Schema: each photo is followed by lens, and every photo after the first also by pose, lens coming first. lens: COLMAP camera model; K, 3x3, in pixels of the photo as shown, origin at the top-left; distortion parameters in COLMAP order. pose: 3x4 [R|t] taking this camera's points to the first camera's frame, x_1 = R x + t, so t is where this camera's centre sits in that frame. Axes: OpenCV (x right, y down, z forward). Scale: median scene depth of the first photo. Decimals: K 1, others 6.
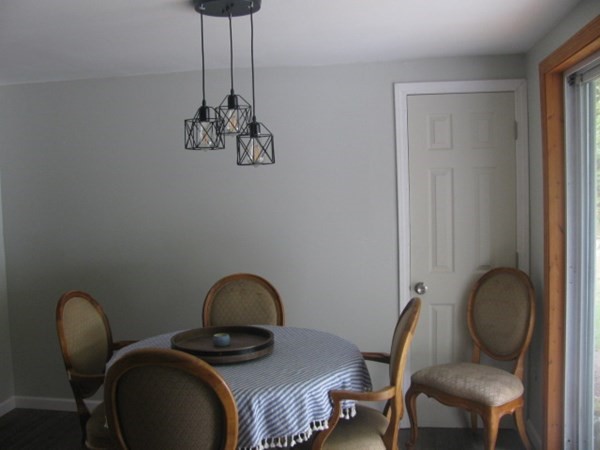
lens RADIAL K [[591.4, 0, 301.7], [0, 591.4, 218.7], [0, 0, 1]] dist [-0.209582, 0.255998]
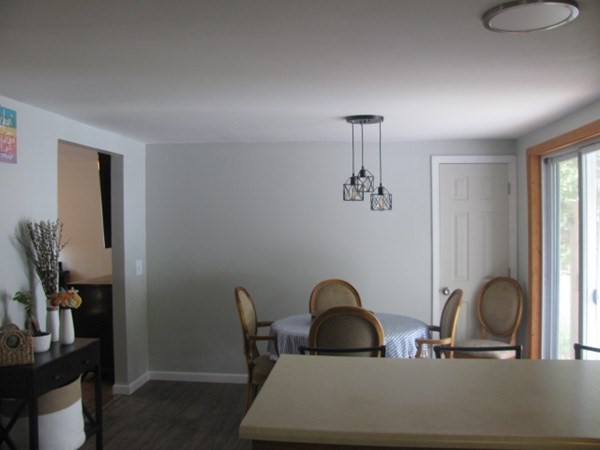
lens RADIAL K [[618.9, 0, 290.4], [0, 618.9, 224.7], [0, 0, 1]] dist [-0.218545, 0.255631]
pose [[0.997825, 0.019608, 0.062931, -0.332948], [-0.016460, 0.998606, -0.050156, 0.036760], [-0.063826, 0.049011, 0.996757, -0.607210]]
